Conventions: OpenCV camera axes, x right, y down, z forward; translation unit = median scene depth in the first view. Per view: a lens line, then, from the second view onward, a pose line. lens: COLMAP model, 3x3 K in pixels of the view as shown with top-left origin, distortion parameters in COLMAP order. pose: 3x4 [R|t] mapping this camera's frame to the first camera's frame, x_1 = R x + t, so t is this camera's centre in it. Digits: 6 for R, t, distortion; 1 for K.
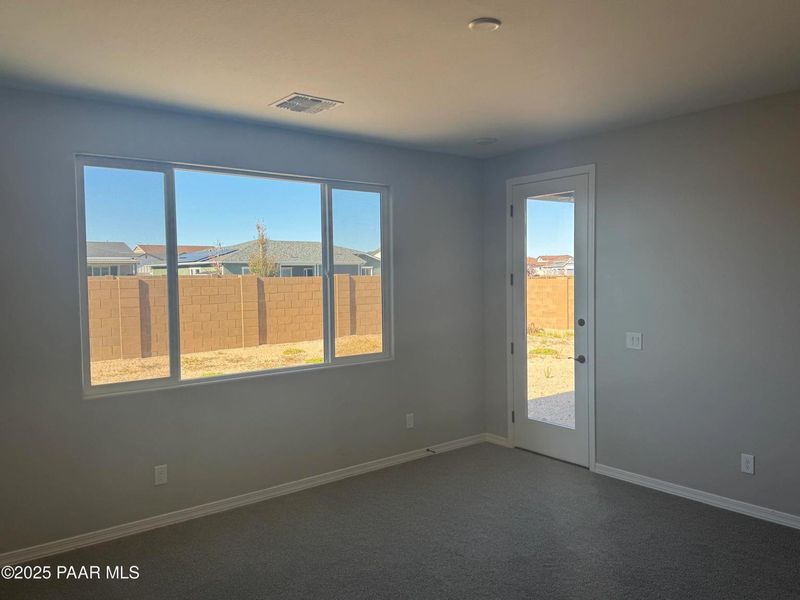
lens RADIAL K [[612.9, 0, 405.0], [0, 612.9, 299.0], [0, 0, 1]] dist [0.116442, -0.176346]
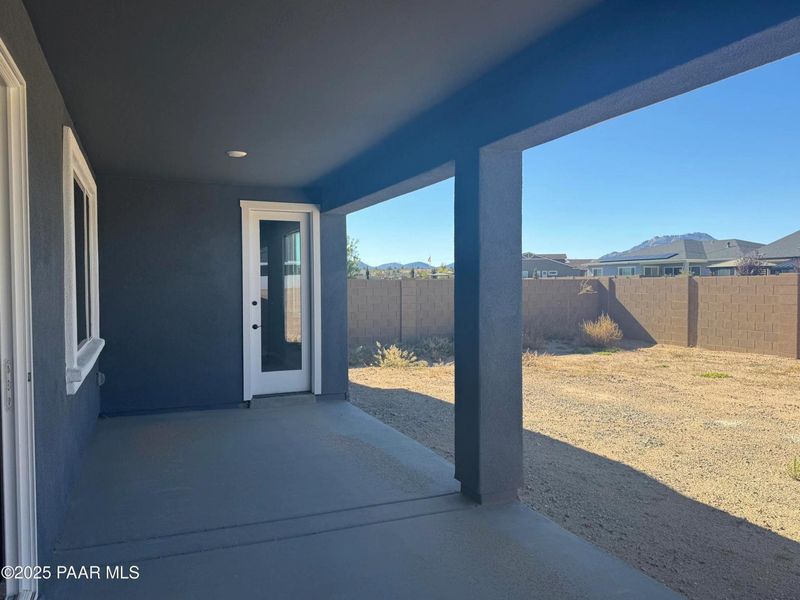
lens RADIAL K [[612.9, 0, 405.0], [0, 612.9, 299.0], [0, 0, 1]] dist [0.116442, -0.176346]
pose [[-0.268230, 0.050491, -0.962031, 0.832222], [-0.037405, 0.997327, 0.062772, -0.044441], [0.962629, 0.052822, -0.265624, 0.848086]]
